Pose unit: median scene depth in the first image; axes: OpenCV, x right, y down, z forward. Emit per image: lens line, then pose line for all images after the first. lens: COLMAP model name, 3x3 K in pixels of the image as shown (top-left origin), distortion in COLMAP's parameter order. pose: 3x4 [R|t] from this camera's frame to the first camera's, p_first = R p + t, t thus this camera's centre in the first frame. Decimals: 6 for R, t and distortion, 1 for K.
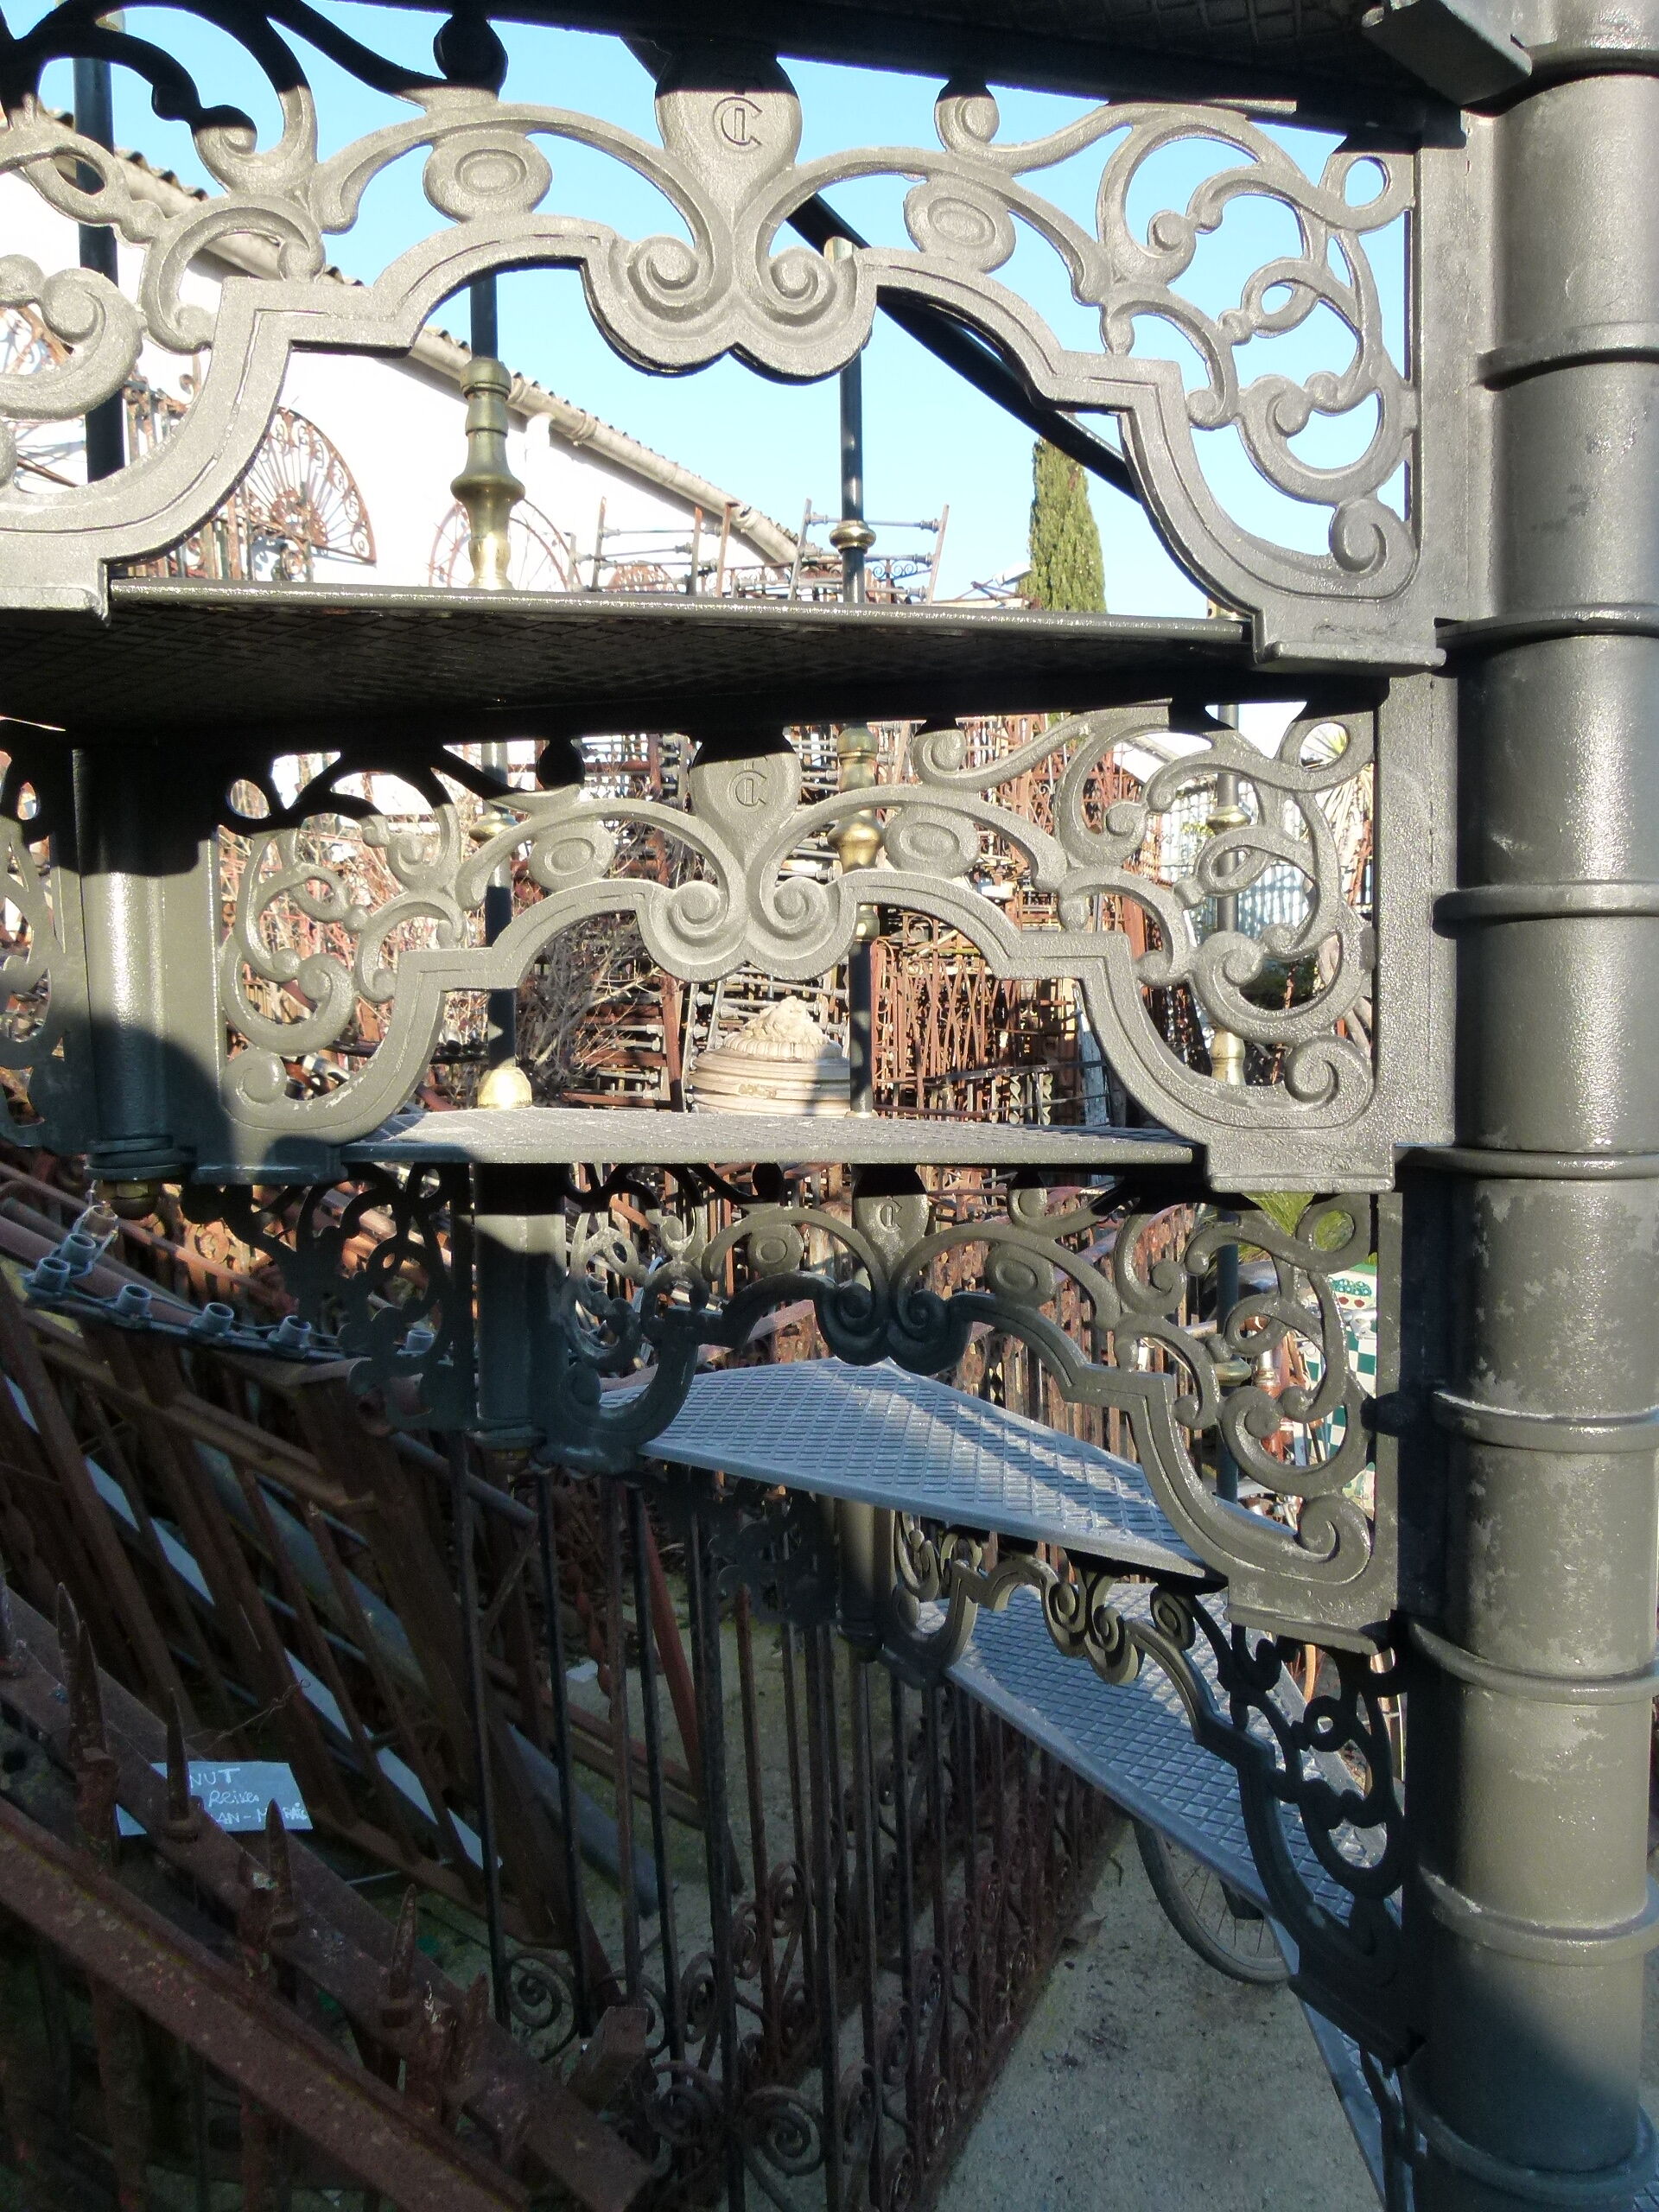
lens RADIAL K [[1656.7, 0, 829.5], [0, 1656.7, 1106.0], [0, 0, 1]] dist [-0.027411, -0.000796]
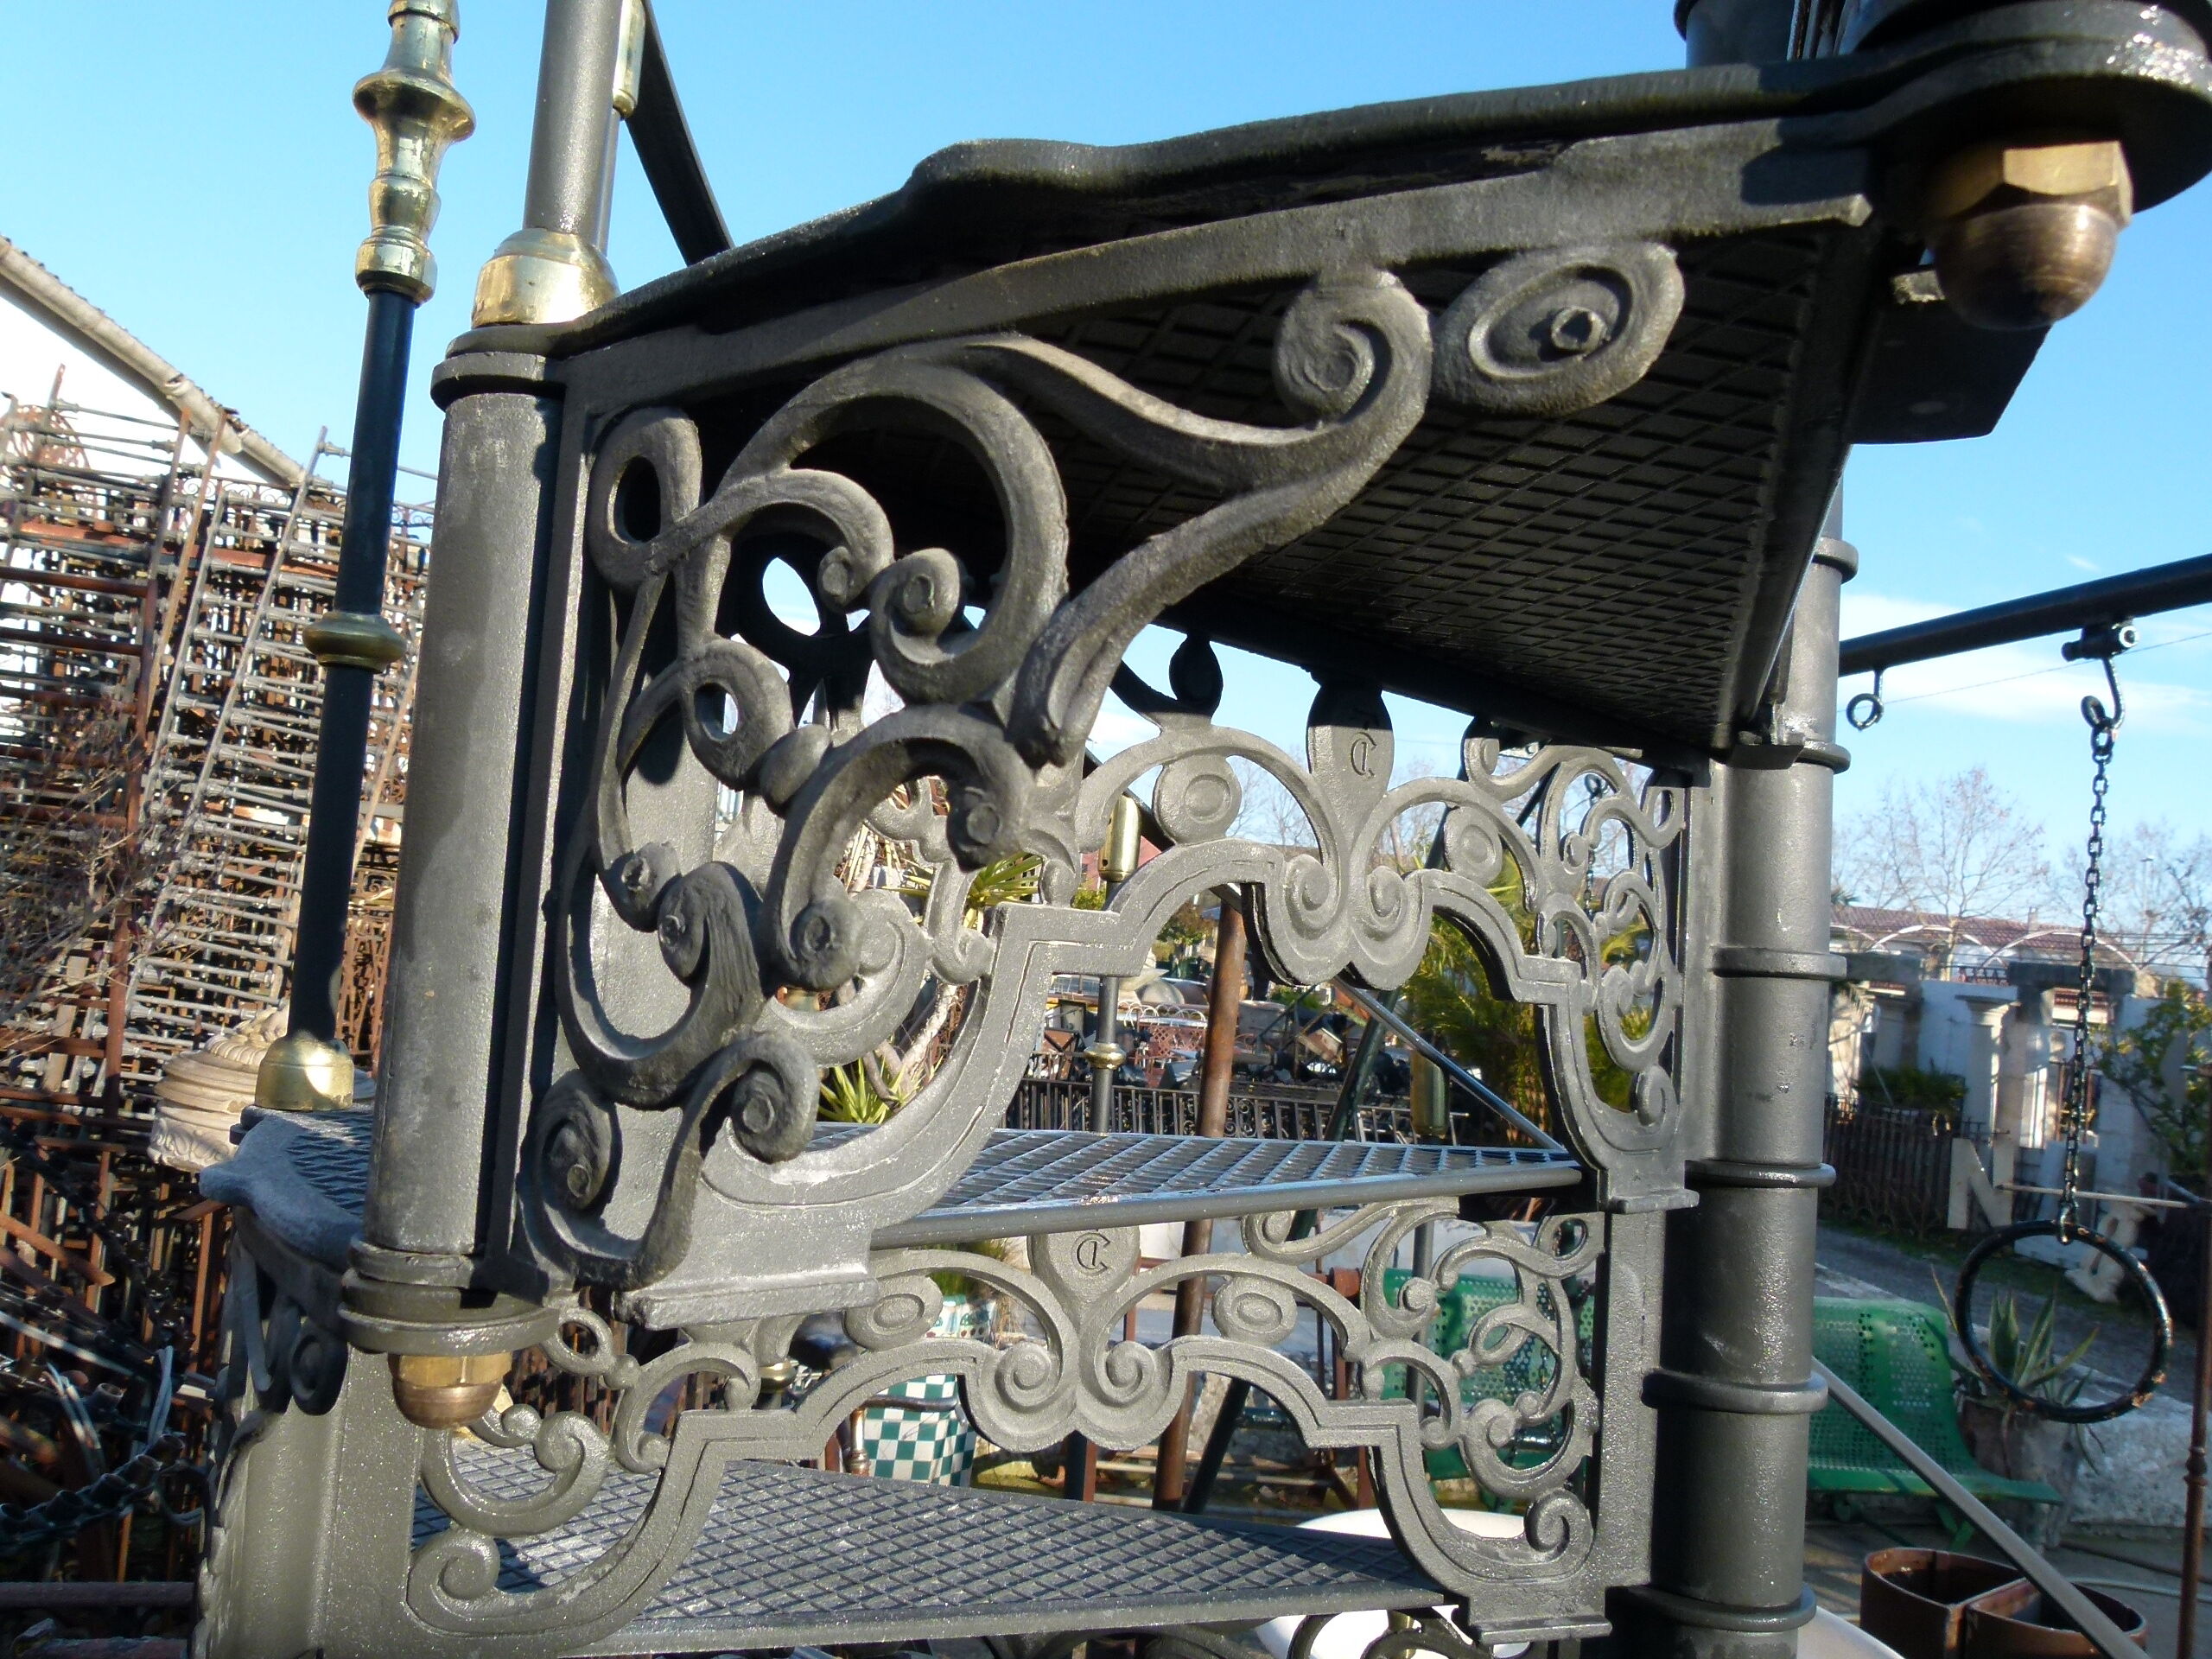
lens RADIAL K [[1654.8, 0, 1095.9], [0, 1654.8, 805.0], [0, 0, 1]] dist [-0.072764, 0.062606]
pose [[0.860772, 0.125673, 0.493233, -0.505362], [-0.053041, 0.985911, -0.158639, -0.268115], [-0.506220, 0.110390, 0.855310, 0.118940]]
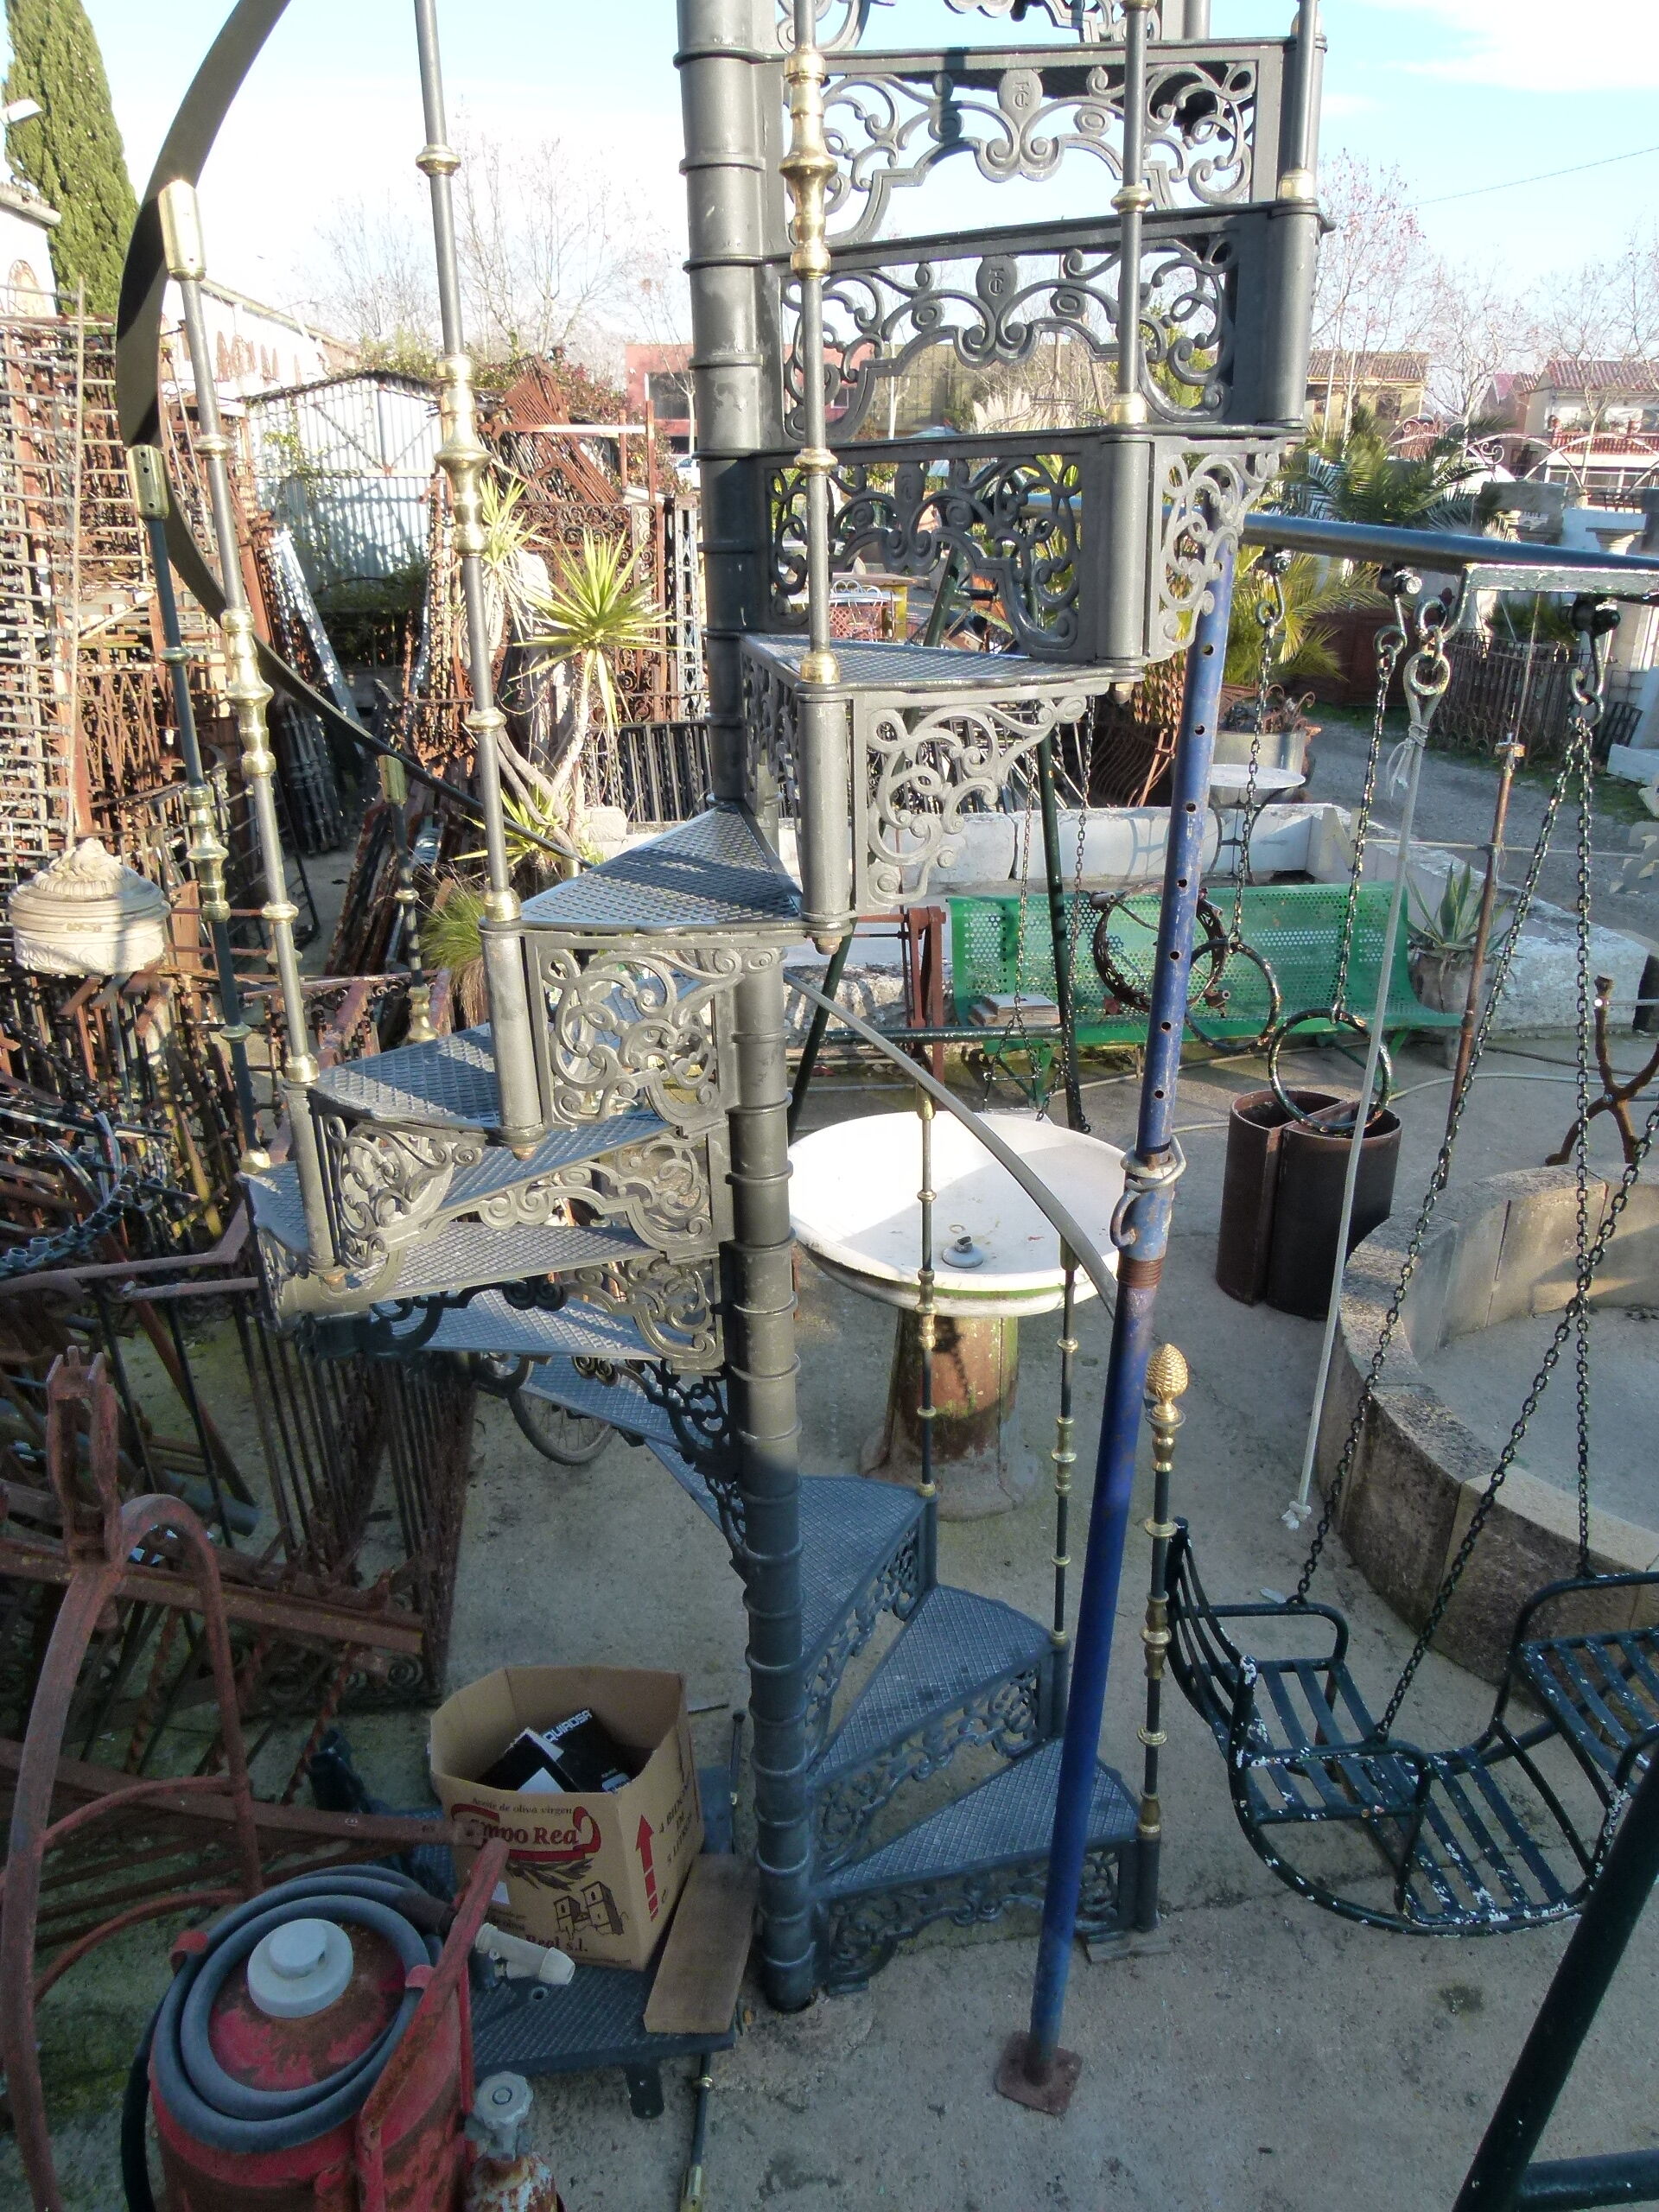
lens RADIAL K [[1654.8, 0, 834.3], [0, 1654.8, 1158.4], [0, 0, 1]] dist [-0.072764, 0.062606]
pose [[0.854590, -0.201399, 0.478658, -0.881595], [0.043223, 0.946120, 0.320917, -1.027646], [-0.517501, -0.253564, 0.817250, -1.565036]]
